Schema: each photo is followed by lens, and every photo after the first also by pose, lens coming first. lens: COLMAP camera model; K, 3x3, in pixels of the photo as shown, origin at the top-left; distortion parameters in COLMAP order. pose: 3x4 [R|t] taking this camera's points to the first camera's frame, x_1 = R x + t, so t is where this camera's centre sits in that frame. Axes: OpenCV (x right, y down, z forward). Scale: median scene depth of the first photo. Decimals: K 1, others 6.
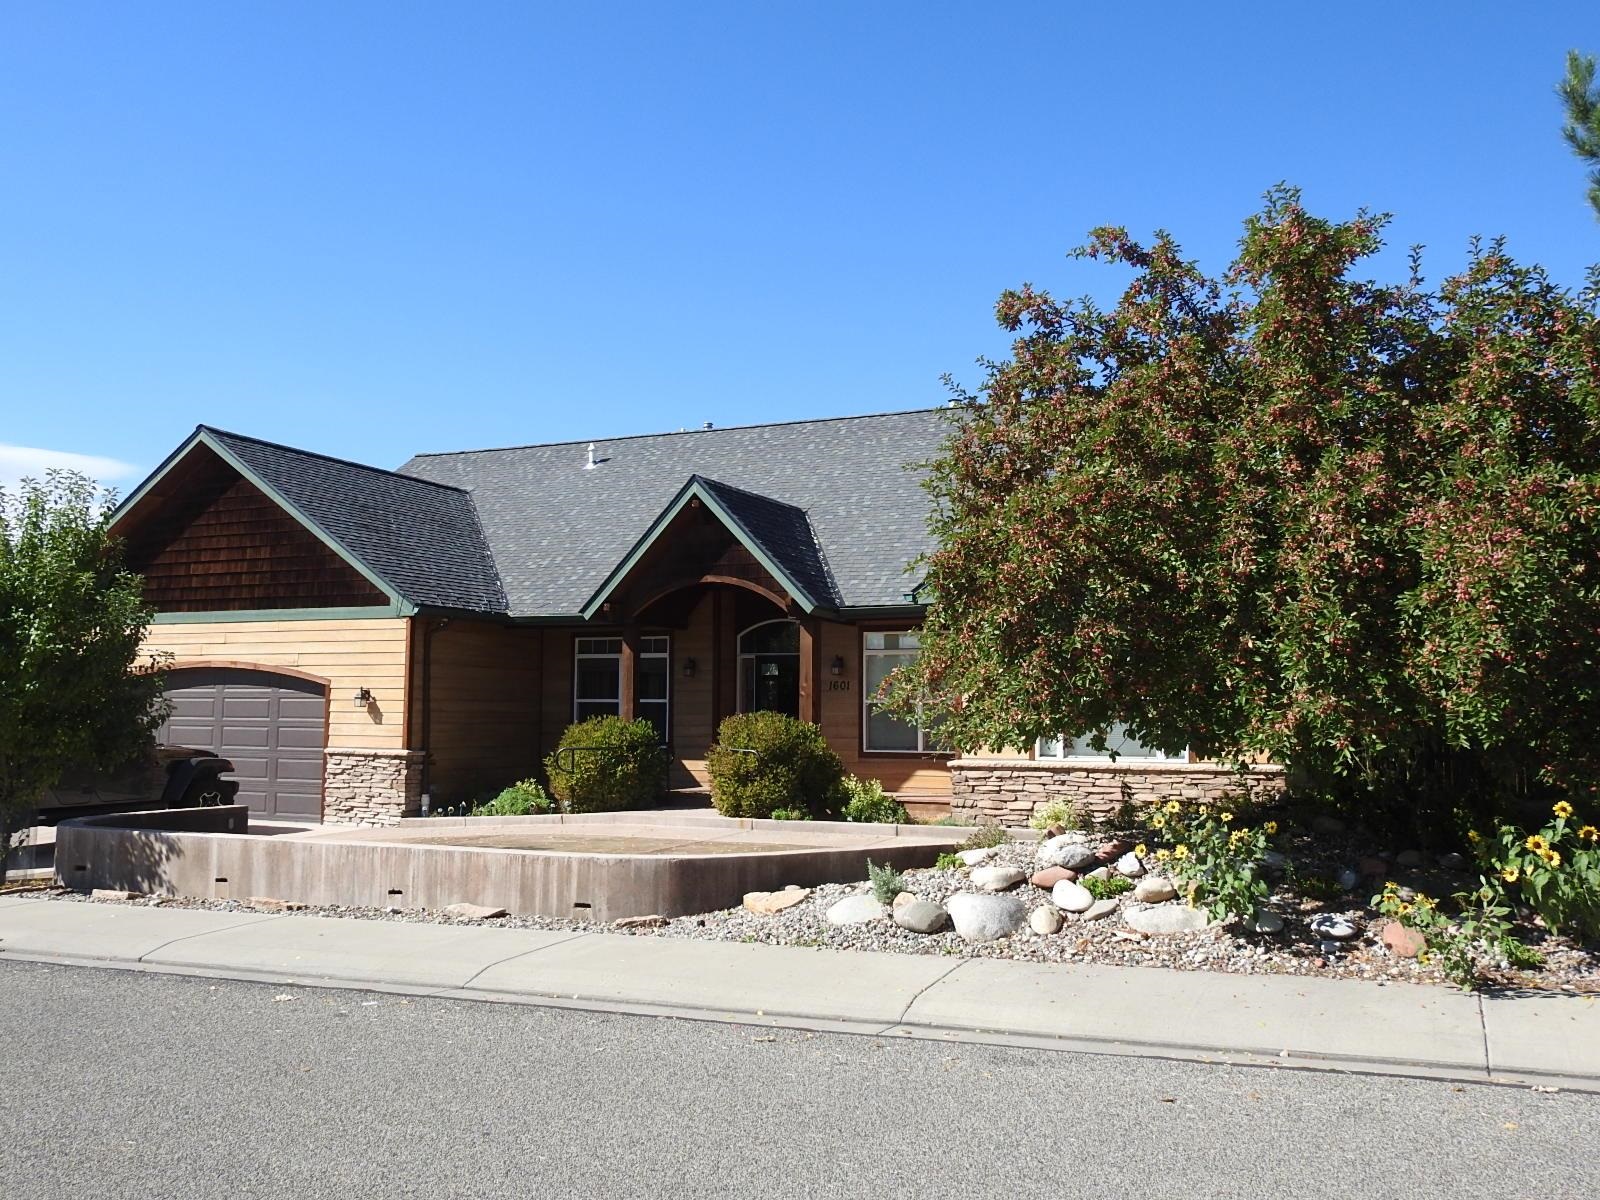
lens RADIAL K [[1414.0, 0, 797.0], [0, 1414.0, 605.7], [0, 0, 1]] dist [0.104943, 0.003052]
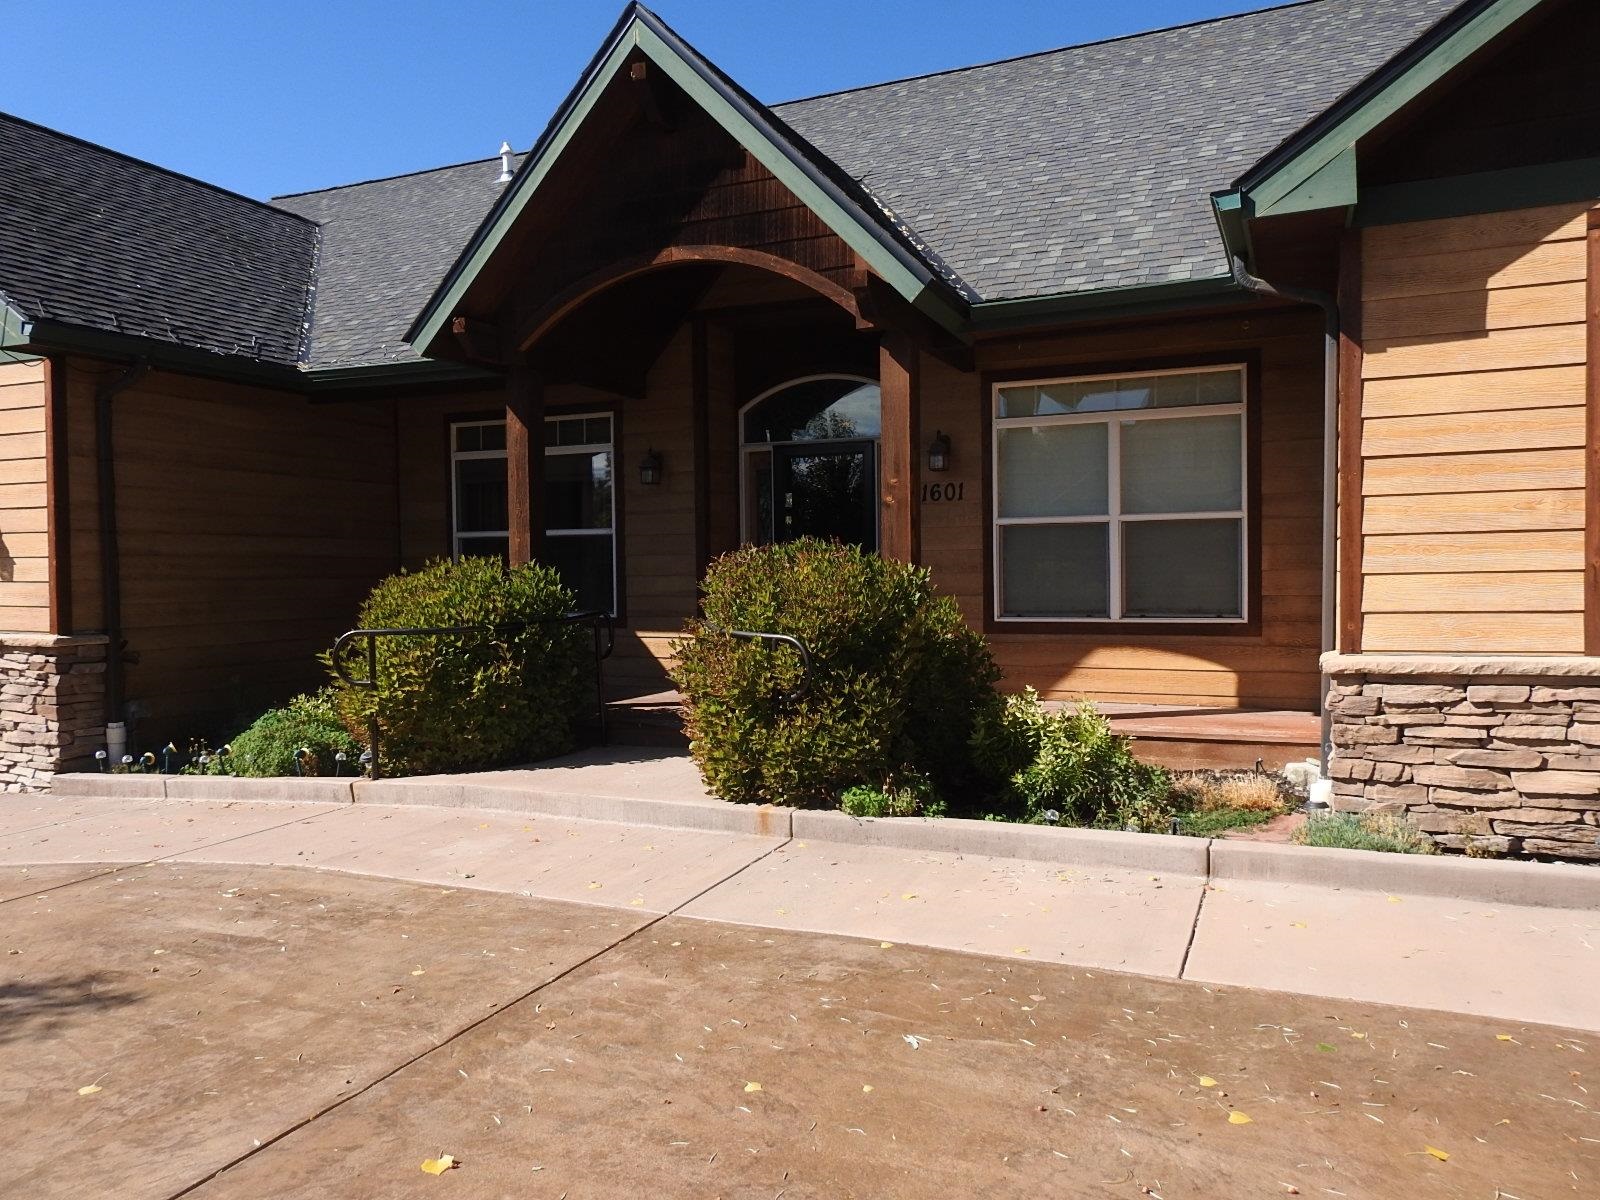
lens RADIAL K [[1140.6, 0, 795.1], [0, 1140.6, 600.1], [0, 0, 1]] dist [0.008160, -0.006415]
pose [[0.999795, -0.018048, 0.009207, -0.028846], [0.016966, 0.994172, 0.106466, 0.052923], [-0.011075, -0.106288, 0.994274, 0.617926]]
